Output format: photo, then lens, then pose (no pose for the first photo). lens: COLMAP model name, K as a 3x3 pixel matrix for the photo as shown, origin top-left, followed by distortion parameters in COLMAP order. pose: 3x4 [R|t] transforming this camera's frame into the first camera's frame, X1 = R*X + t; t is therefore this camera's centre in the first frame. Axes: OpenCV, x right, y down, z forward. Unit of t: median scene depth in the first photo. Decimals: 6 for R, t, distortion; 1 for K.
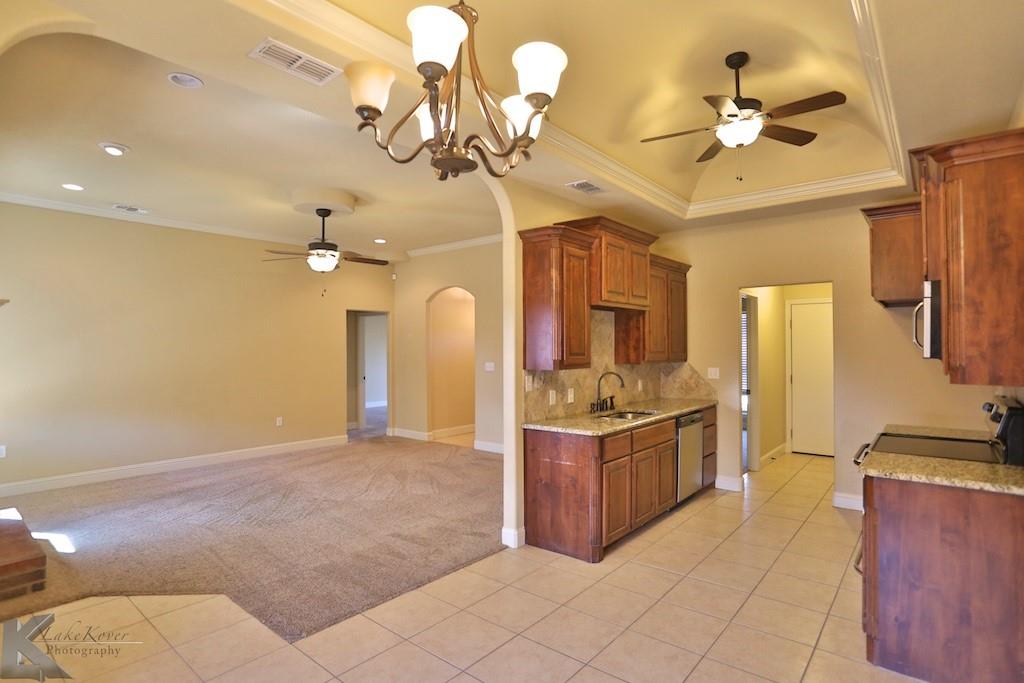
lens RADIAL K [[532.6, 0, 502.7], [0, 532.6, 341.5], [0, 0, 1]] dist [-0.067621, 0.031634]
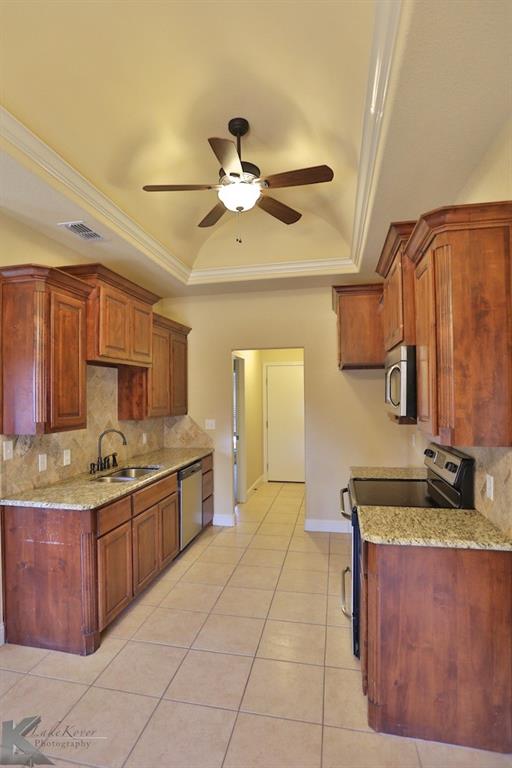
lens RADIAL K [[399.5, 0, 256.0], [0, 399.5, 384.0], [0, 0, 1]] dist [-0.067621, 0.031634]
pose [[0.874790, 0.006837, 0.484454, 0.099027], [0.002814, 0.999812, -0.019192, -0.014396], [-0.484494, 0.018152, 0.874606, 0.284225]]
